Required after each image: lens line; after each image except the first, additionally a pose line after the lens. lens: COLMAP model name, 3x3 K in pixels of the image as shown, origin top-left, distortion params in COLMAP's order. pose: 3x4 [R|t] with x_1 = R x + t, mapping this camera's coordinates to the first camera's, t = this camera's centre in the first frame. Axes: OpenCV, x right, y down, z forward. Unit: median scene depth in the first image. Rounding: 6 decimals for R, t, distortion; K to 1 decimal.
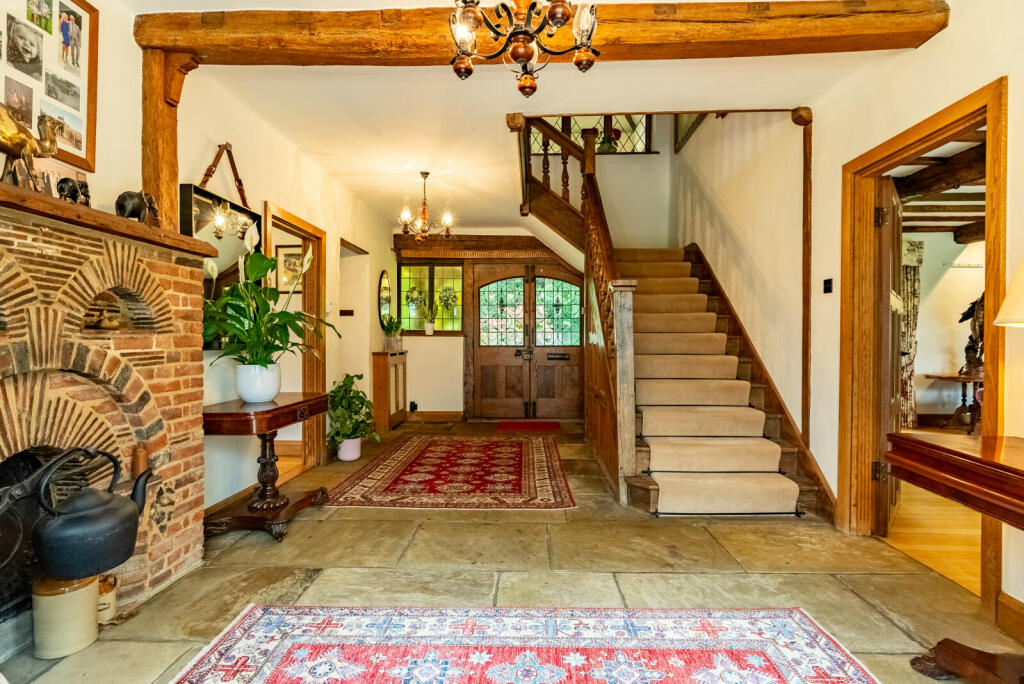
lens RADIAL K [[537.4, 0, 509.4], [0, 537.4, 346.6], [0, 0, 1]] dist [-0.014006, 0.000433]
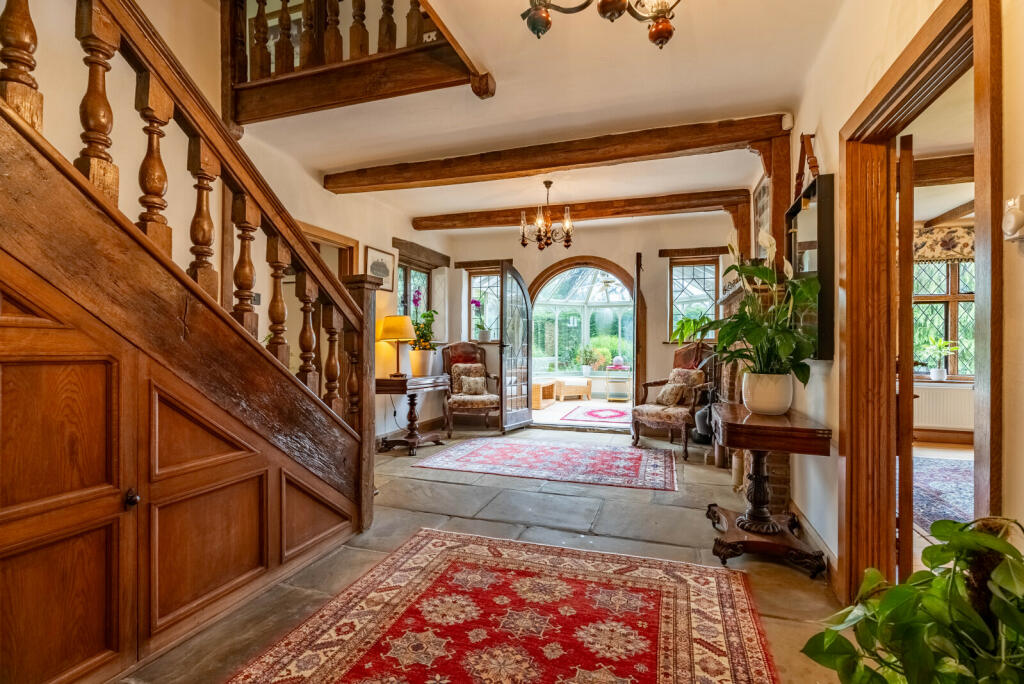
lens RADIAL K [[467.8, 0, 511.7], [0, 467.8, 342.2], [0, 0, 1]] dist [0.004204, -0.000412]
pose [[-0.960917, -0.004295, 0.276805, -0.228305], [-0.001666, 0.999951, 0.009733, -0.024680], [-0.276833, 0.008891, -0.960877, 1.622144]]
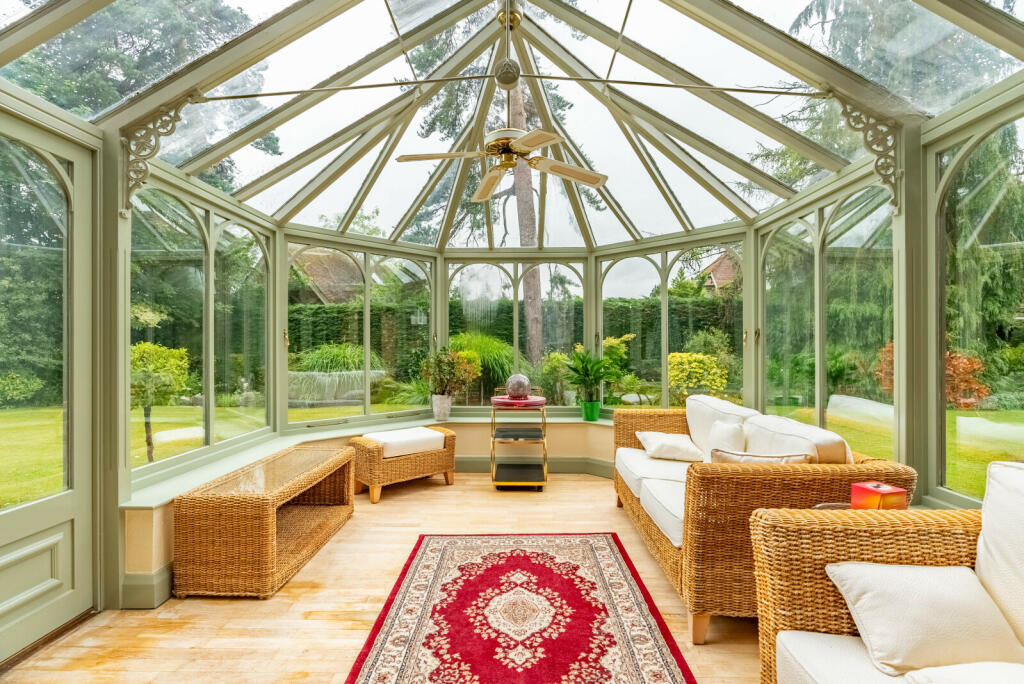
lens RADIAL K [[467.8, 0, 510.9], [0, 467.8, 343.9], [0, 0, 1]] dist [0.004204, -0.000412]
pose [[-0.999889, -0.001082, -0.014872, -0.145007], [-0.001188, 0.999974, 0.007144, -0.013801], [0.014864, 0.007161, -0.999864, 0.897620]]
